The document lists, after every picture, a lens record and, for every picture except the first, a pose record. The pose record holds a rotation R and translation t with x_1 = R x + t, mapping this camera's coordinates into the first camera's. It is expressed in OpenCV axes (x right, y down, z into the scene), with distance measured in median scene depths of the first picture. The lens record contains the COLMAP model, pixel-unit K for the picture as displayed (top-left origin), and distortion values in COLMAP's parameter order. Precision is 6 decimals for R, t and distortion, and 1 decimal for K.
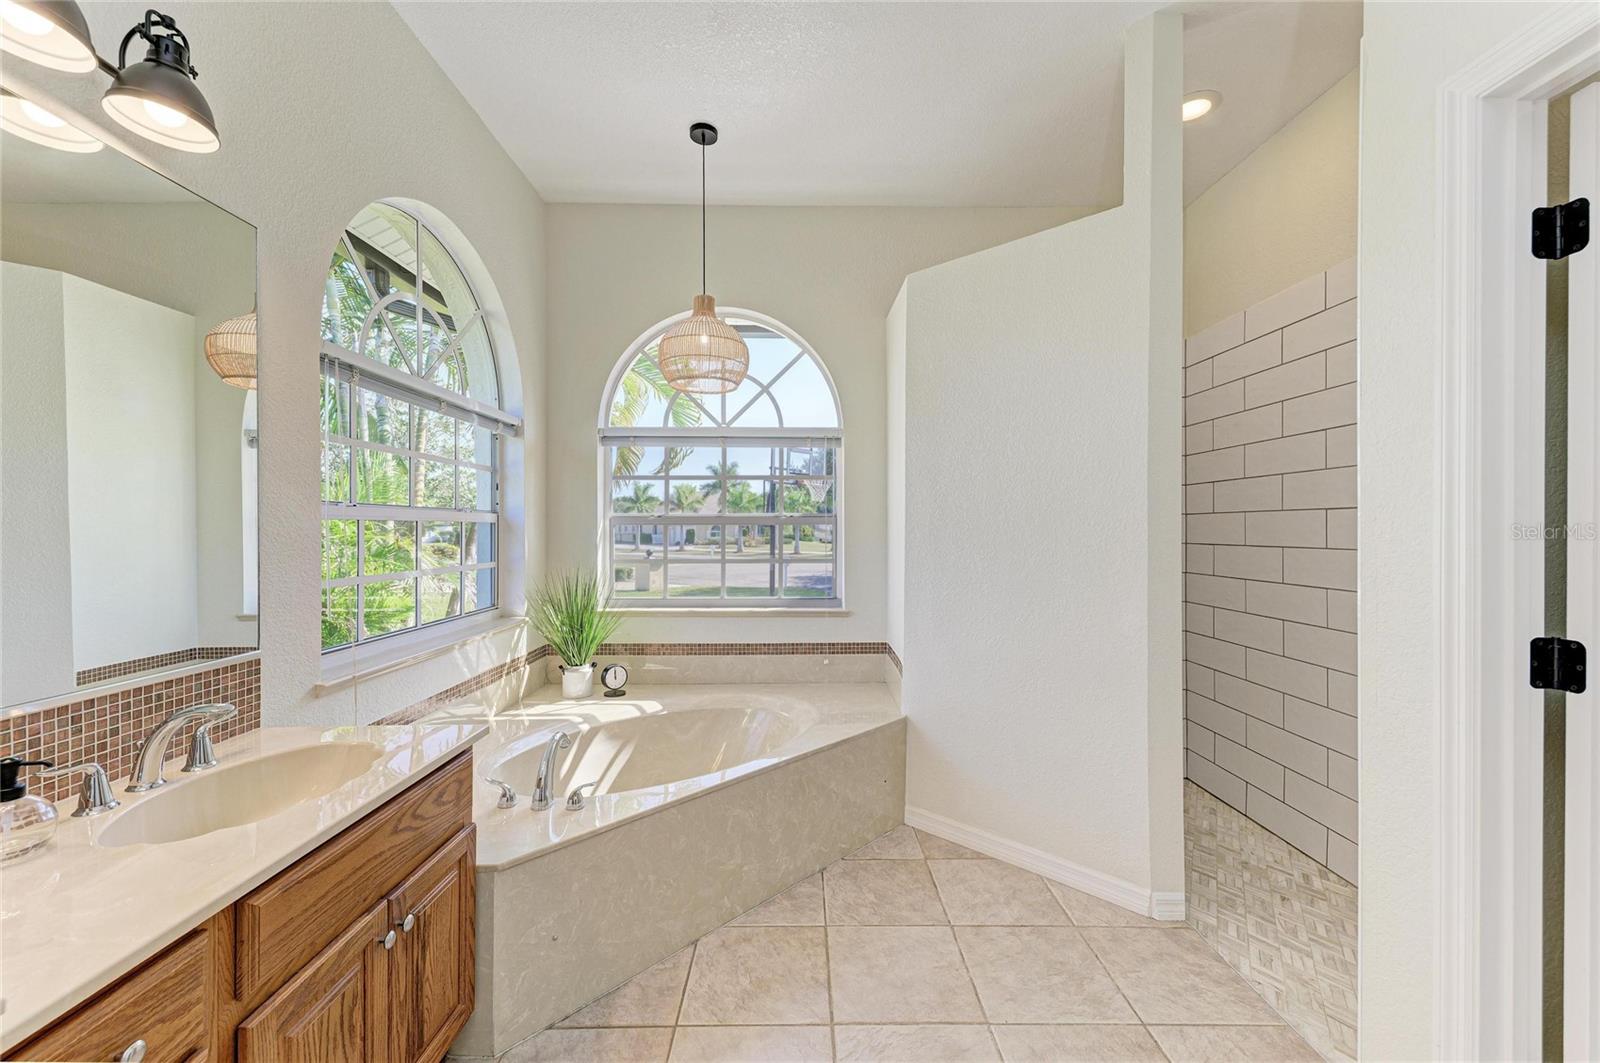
lens RADIAL K [[636.5, 0, 799.8], [0, 636.5, 538.3], [0, 0, 1]] dist [0.019028, -0.000082]
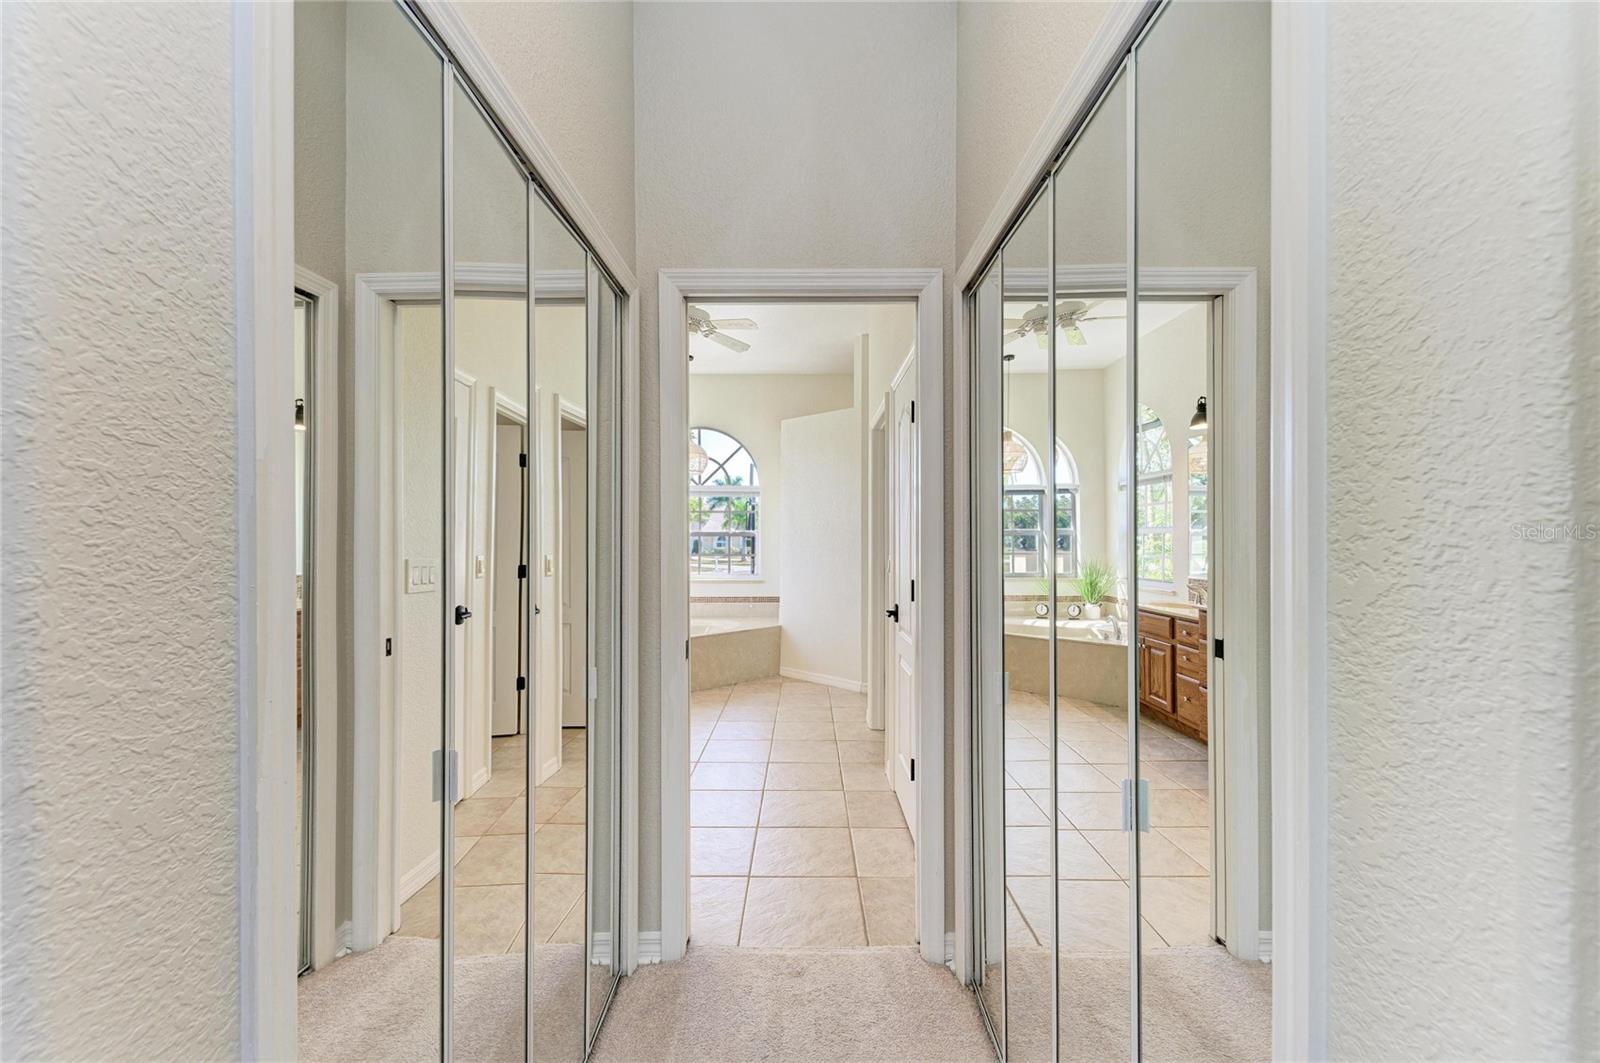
lens RADIAL K [[622.7, 0, 806.6], [0, 622.7, 535.4], [0, 0, 1]] dist [0.008699, -0.000238]
pose [[0.999983, -0.004961, 0.002923, 0.233850], [0.005021, 0.999770, -0.020865, 0.018878], [-0.002819, 0.020879, 0.999778, -1.040524]]
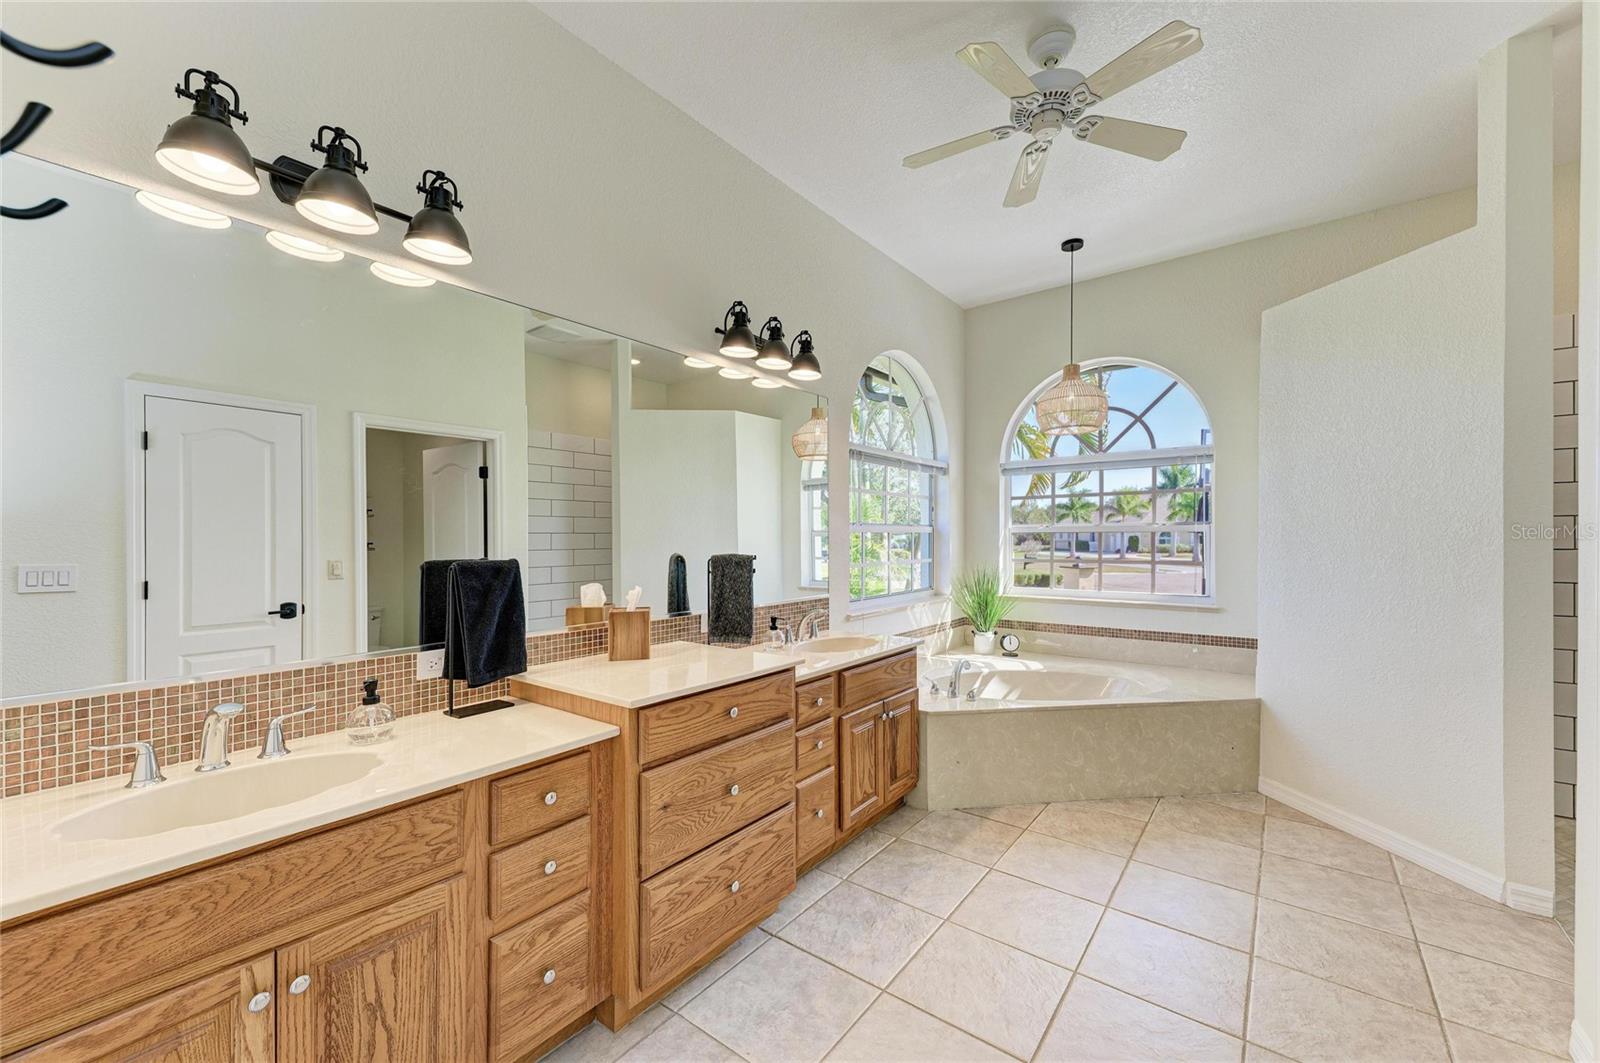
lens RADIAL K [[622.7, 0, 806.6], [0, 622.7, 535.4], [0, 0, 1]] dist [0.008699, -0.000238]
pose [[0.793041, -0.007427, -0.609122, 0.195269], [-0.002471, 0.999878, -0.015408, 0.005345], [0.609163, 0.013724, 0.792927, -0.364950]]
